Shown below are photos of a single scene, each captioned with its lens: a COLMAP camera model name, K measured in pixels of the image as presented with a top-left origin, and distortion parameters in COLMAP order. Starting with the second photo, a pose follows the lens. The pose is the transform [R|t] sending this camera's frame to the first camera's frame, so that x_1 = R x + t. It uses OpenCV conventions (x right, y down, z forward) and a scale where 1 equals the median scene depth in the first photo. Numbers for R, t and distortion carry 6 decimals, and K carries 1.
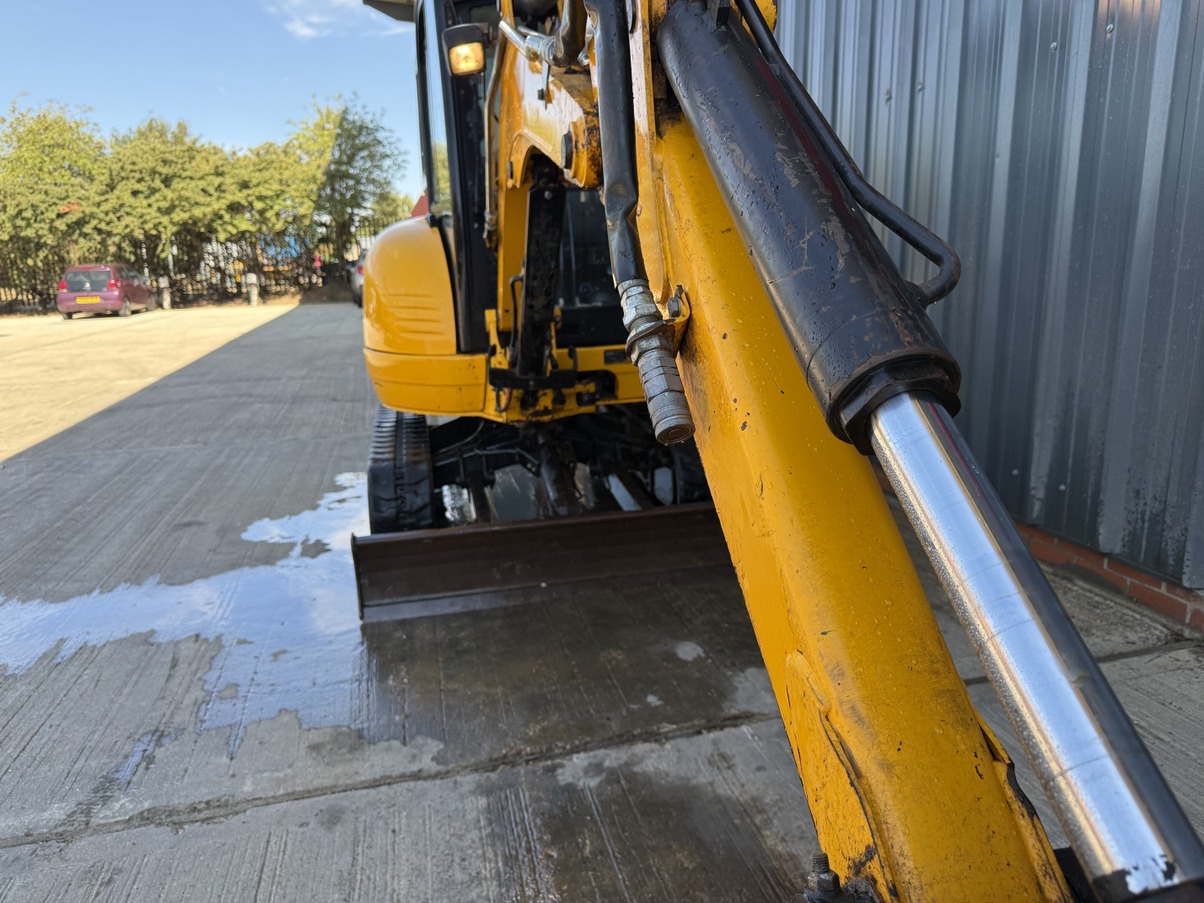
lens RADIAL K [[868.0, 0, 589.5], [0, 868.0, 458.0], [0, 0, 1]] dist [0.027240, -0.034877]
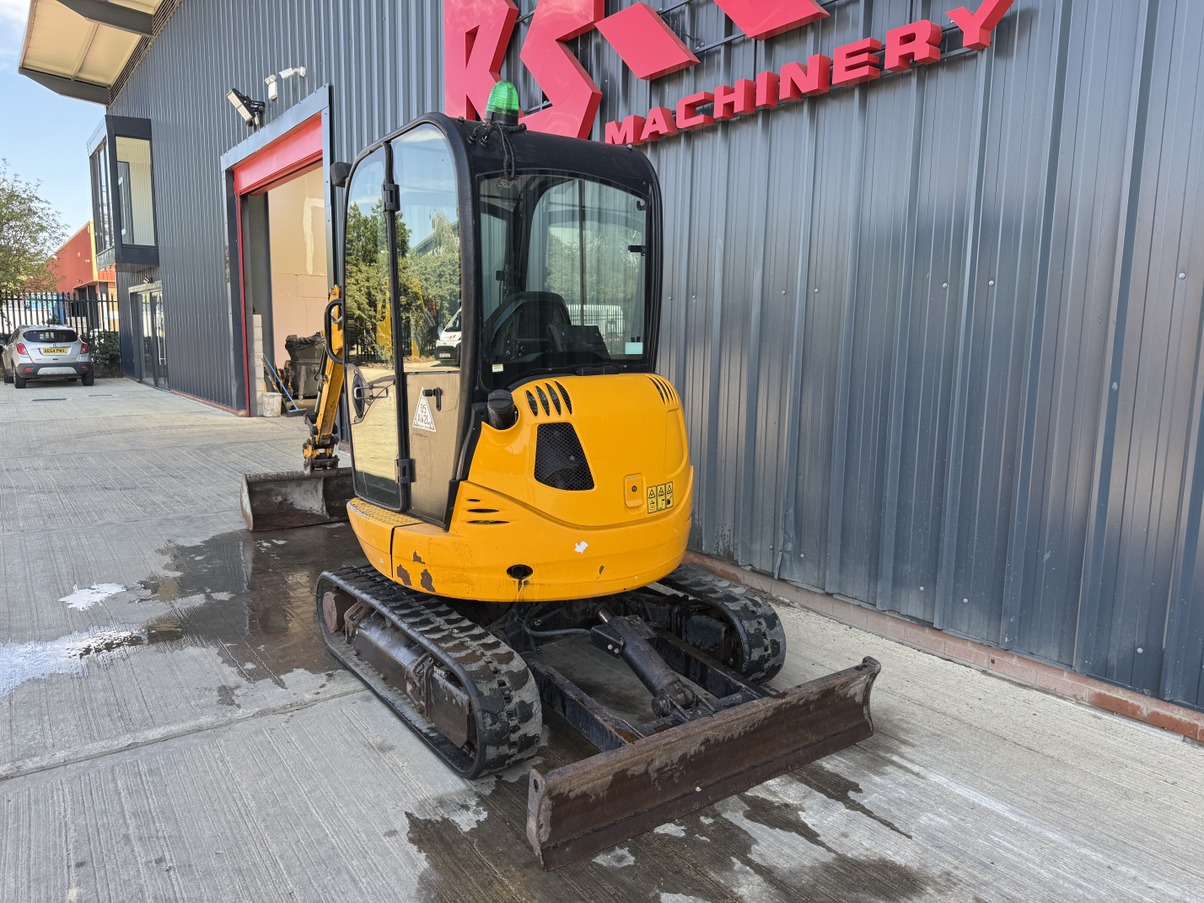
lens RADIAL K [[868.0, 0, 600.2], [0, 868.0, 449.3], [0, 0, 1]] dist [0.027240, -0.034877]
pose [[0.926440, -0.014693, 0.376157, -0.317496], [0.050792, 0.994980, -0.086232, 0.025929], [-0.373001, 0.098994, 0.922535, -0.646109]]
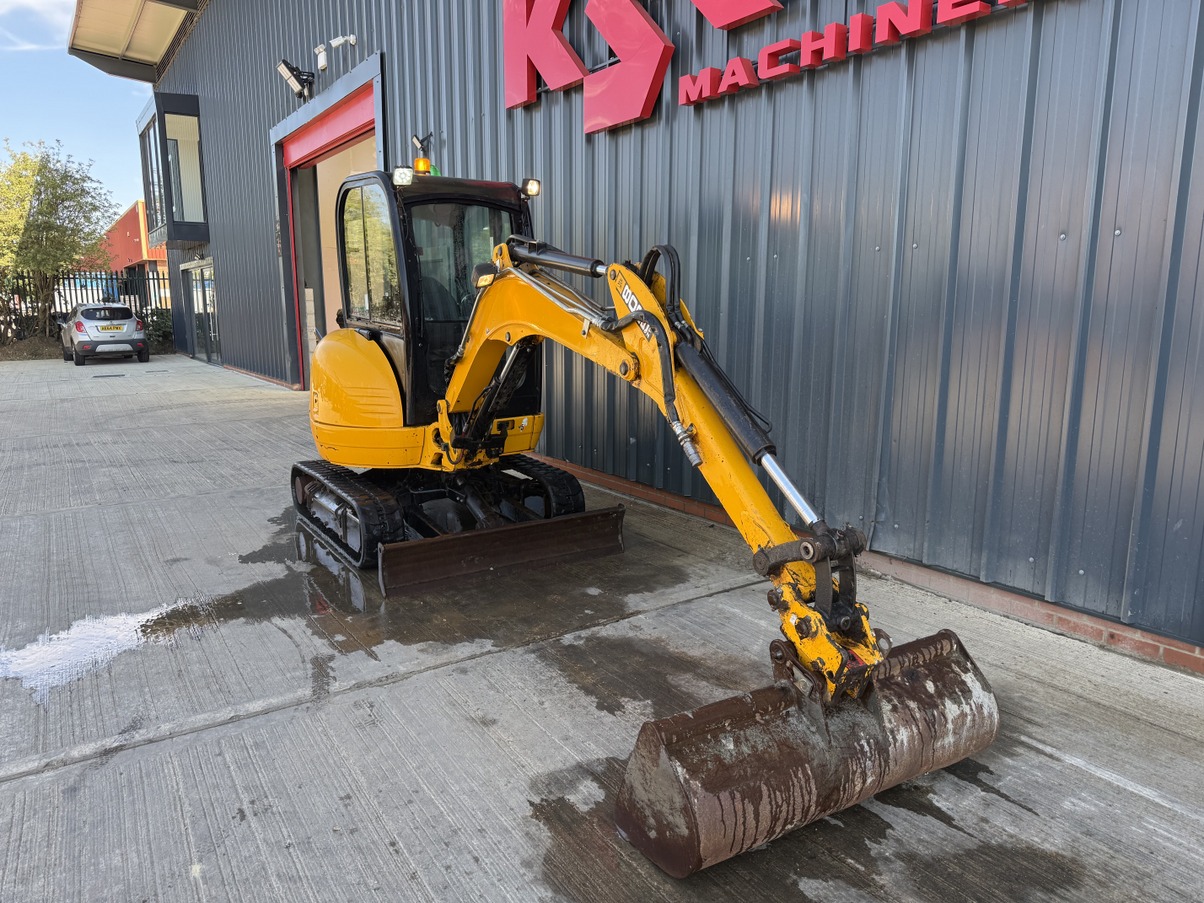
lens RADIAL K [[868.0, 0, 592.2], [0, 868.0, 449.2], [0, 0, 1]] dist [0.027240, -0.034877]
pose [[0.944757, -0.034926, 0.325907, -0.373707], [0.056115, 0.996861, -0.055842, 0.022833], [-0.322934, 0.071046, 0.943751, -0.579079]]
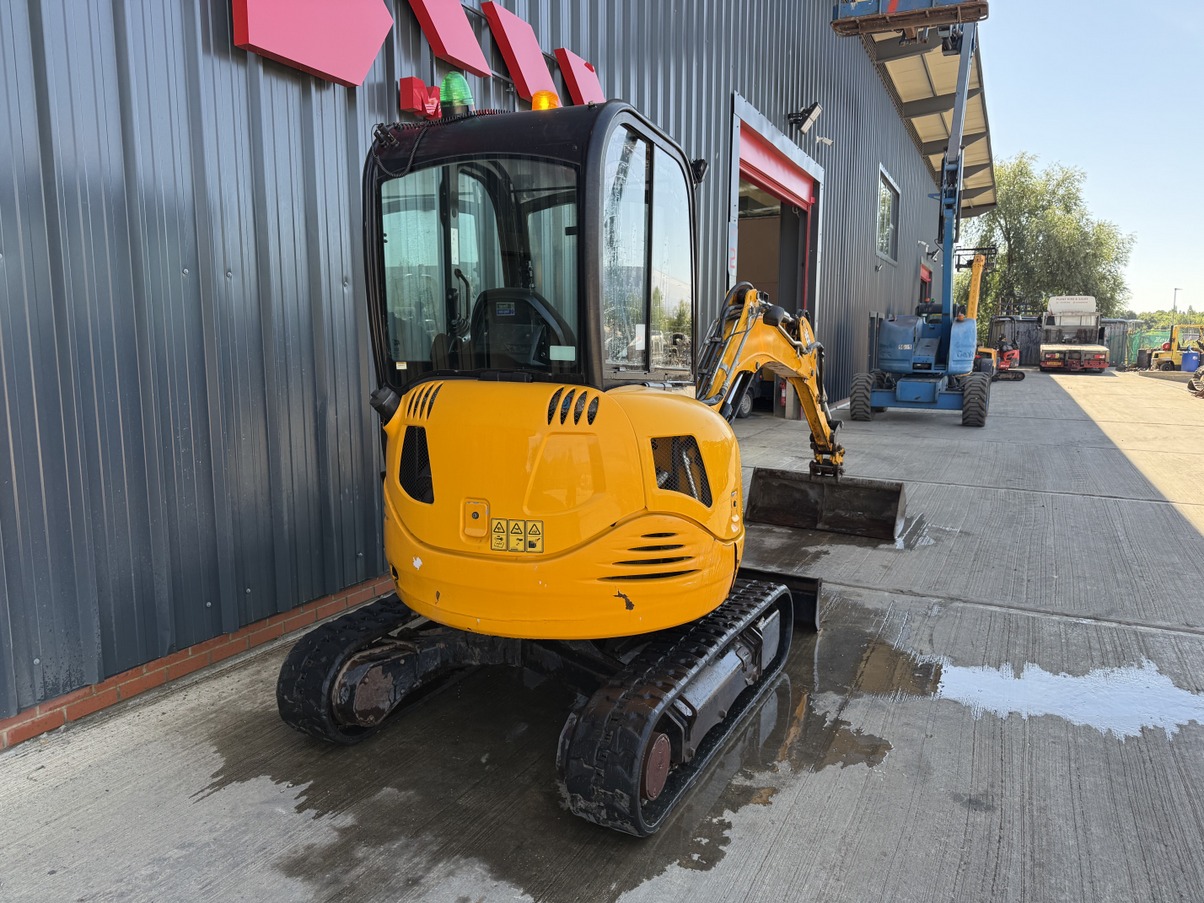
lens RADIAL K [[868.0, 0, 594.3], [0, 868.0, 447.1], [0, 0, 1]] dist [0.027240, -0.034877]
pose [[-0.777960, -0.061353, 0.625311, -0.836915], [0.155739, 0.945334, 0.286510, -0.594669], [-0.608706, 0.320279, -0.725877, 2.092909]]
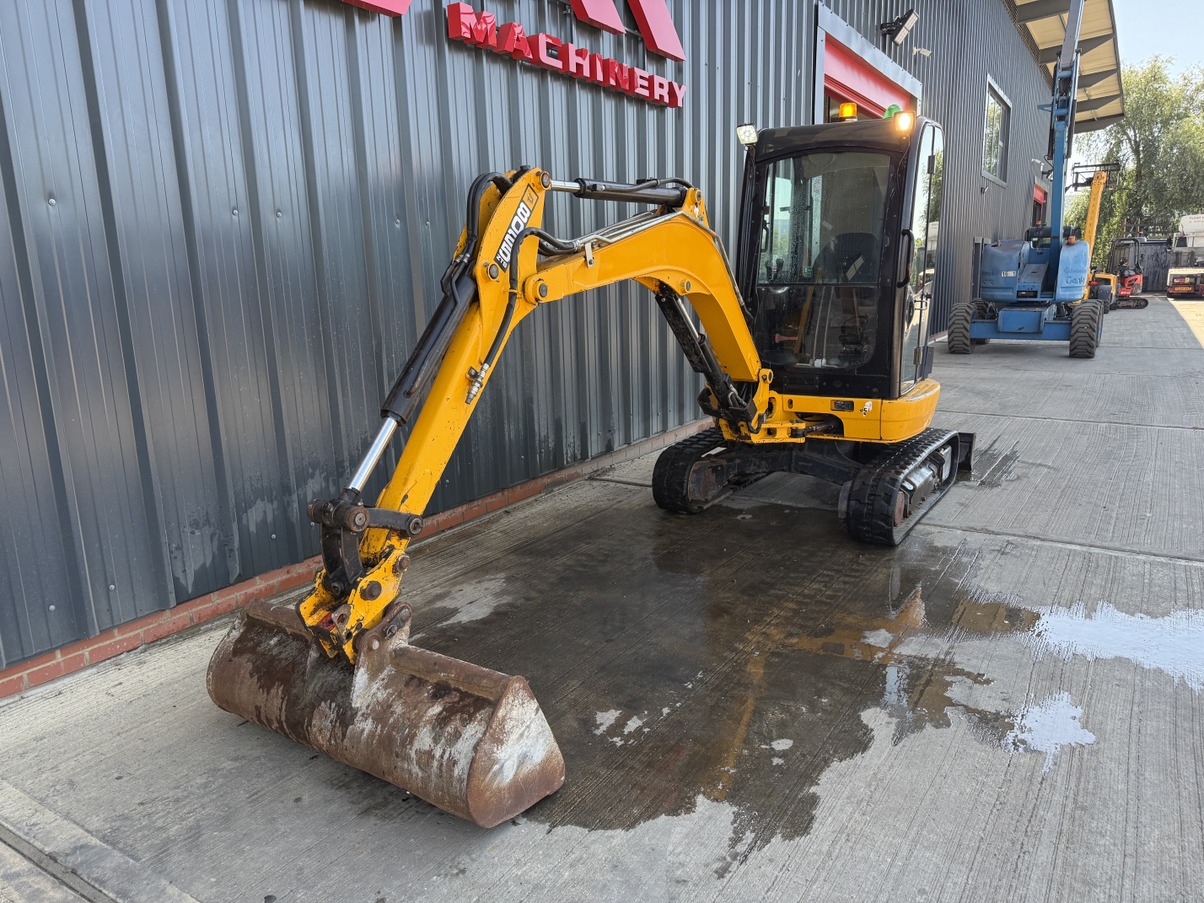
lens RADIAL K [[868.0, 0, 593.3], [0, 868.0, 456.2], [0, 0, 1]] dist [0.027240, -0.034877]
pose [[-0.705571, -0.107776, 0.700395, -0.880697], [0.197912, 0.919068, 0.340800, -0.571241], [-0.680441, 0.379076, -0.627137, 2.042540]]
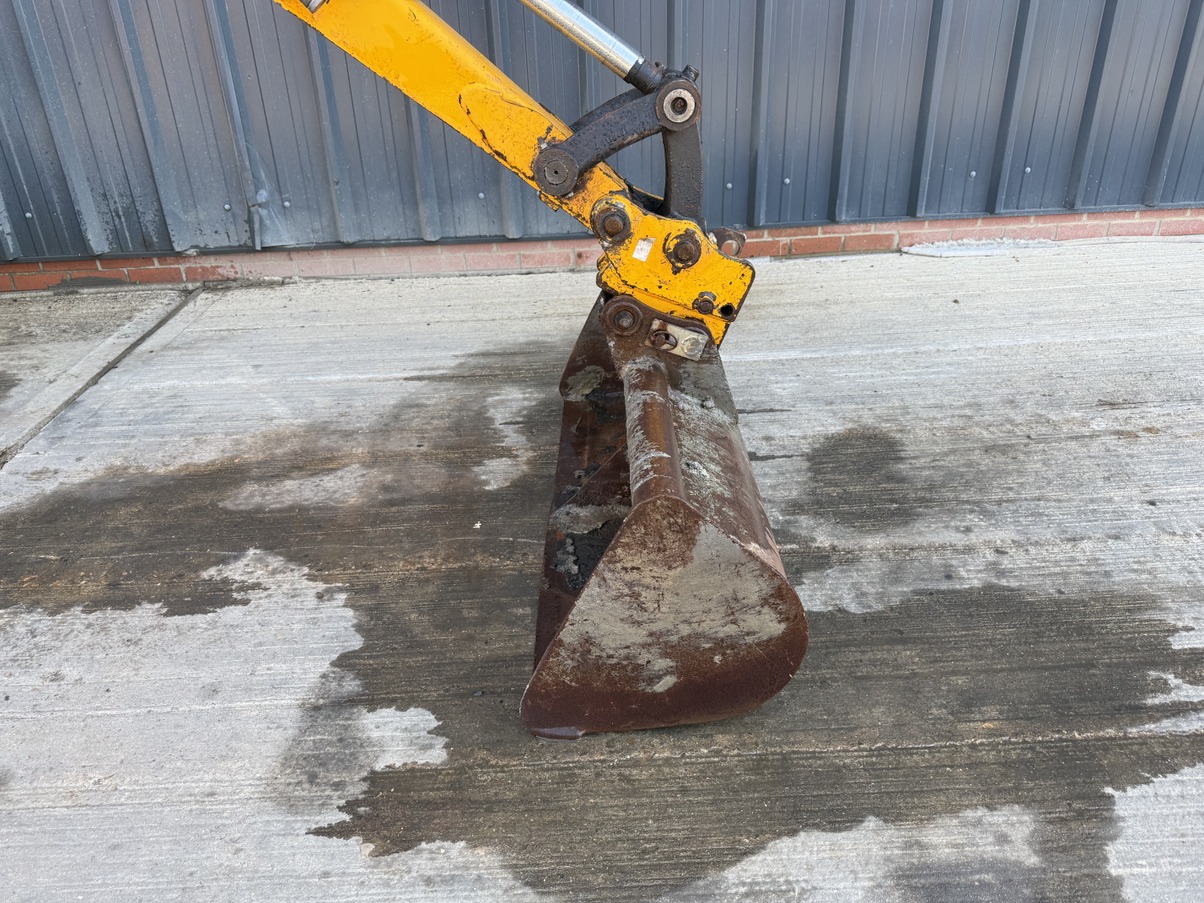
lens RADIAL K [[868.0, 0, 626.4], [0, 868.0, 441.3], [0, 0, 1]] dist [0.027240, -0.034877]
pose [[0.172442, -0.426307, 0.887990, -0.404702], [0.251420, 0.890683, 0.378776, 0.056594], [-0.952393, 0.157942, 0.260773, 0.027714]]
